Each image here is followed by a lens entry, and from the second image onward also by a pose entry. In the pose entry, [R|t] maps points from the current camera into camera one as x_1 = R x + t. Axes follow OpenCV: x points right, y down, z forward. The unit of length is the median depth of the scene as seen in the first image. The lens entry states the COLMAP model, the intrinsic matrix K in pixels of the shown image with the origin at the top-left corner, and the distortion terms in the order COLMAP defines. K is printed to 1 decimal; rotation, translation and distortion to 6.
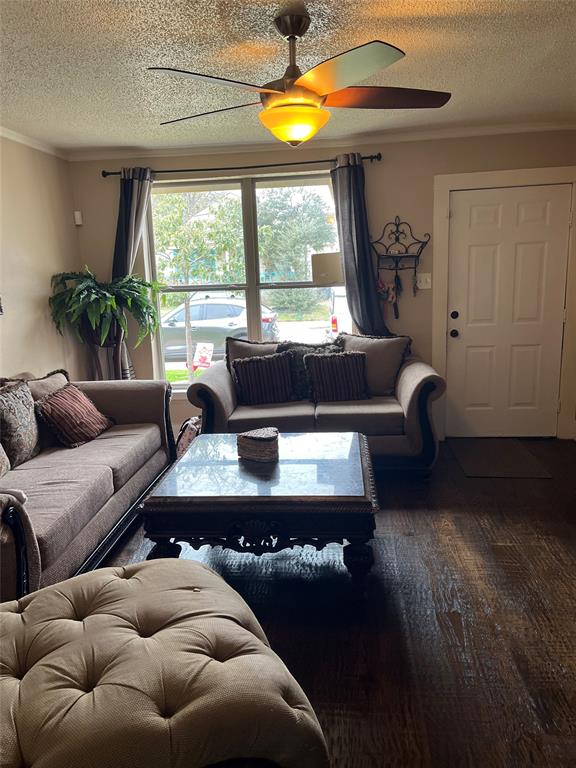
lens RADIAL K [[577.8, 0, 288.0], [0, 577.8, 384.0], [0, 0, 1]] dist [0.034442, -0.003352]
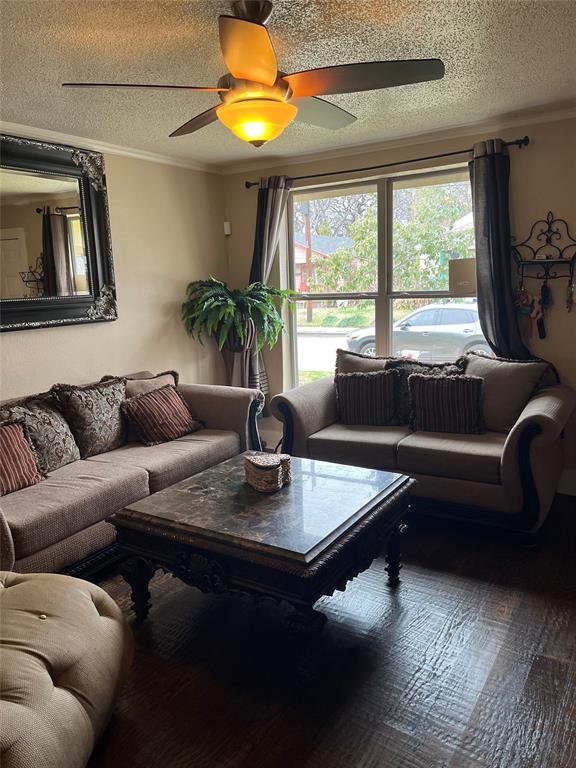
lens RADIAL K [[577.8, 0, 288.0], [0, 577.8, 384.0], [0, 0, 1]] dist [0.034442, -0.003352]
pose [[0.892935, 0.086400, -0.441817, 0.244672], [-0.087457, 0.996005, 0.018021, -0.034781], [0.441609, 0.022549, 0.896924, 0.119291]]
